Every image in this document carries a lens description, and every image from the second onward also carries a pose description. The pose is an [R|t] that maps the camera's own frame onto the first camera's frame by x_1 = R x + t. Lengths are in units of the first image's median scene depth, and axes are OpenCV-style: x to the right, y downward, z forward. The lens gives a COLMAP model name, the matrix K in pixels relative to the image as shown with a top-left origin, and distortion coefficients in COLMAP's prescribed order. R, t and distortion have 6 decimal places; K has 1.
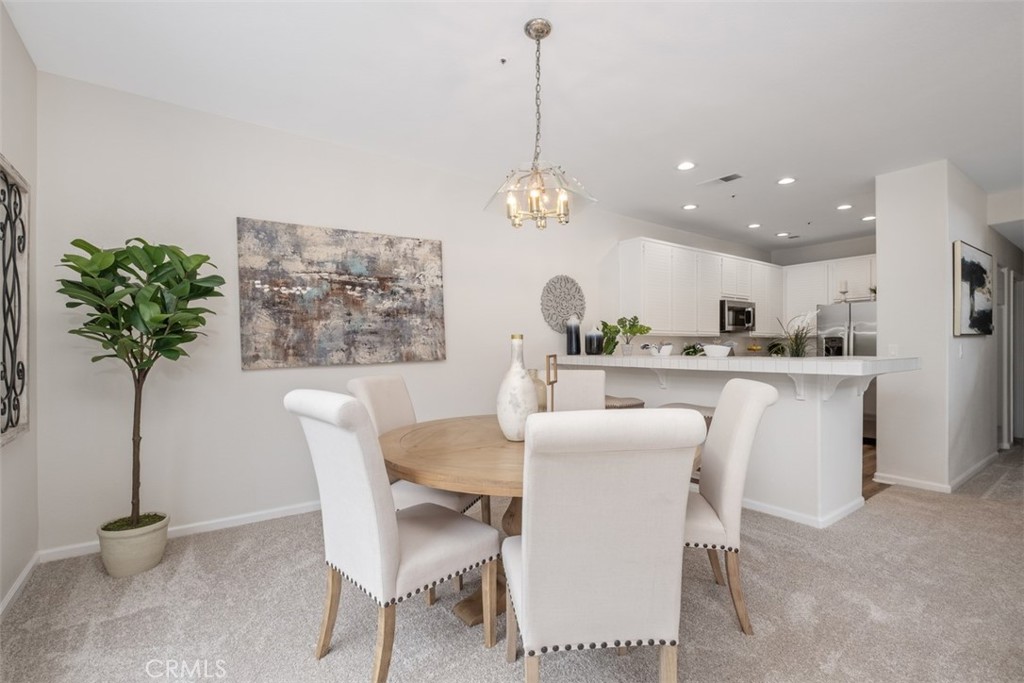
lens RADIAL K [[464.4, 0, 511.9], [0, 464.4, 348.8], [0, 0, 1]] dist [-0.002182, -0.001343]
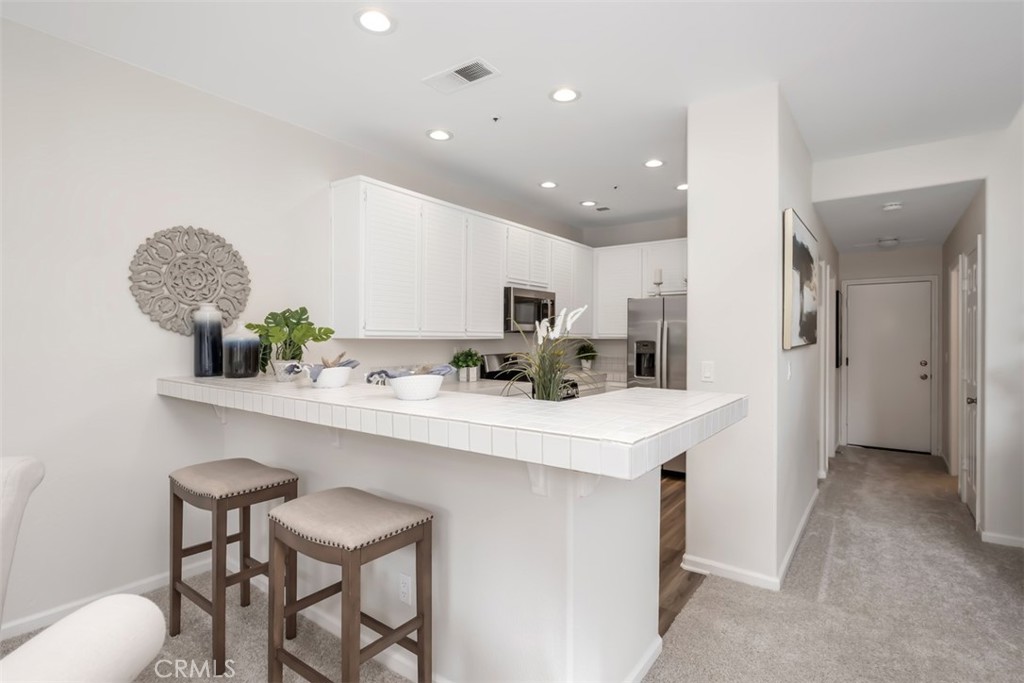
lens RADIAL K [[500.8, 0, 512.4], [0, 500.8, 337.8], [0, 0, 1]] dist [0.000562, 0.000043]
pose [[0.952986, 0.008930, 0.302884, 0.287546], [-0.008324, 0.999960, -0.003292, -0.032006], [-0.302901, 0.000616, 0.953022, 0.340861]]
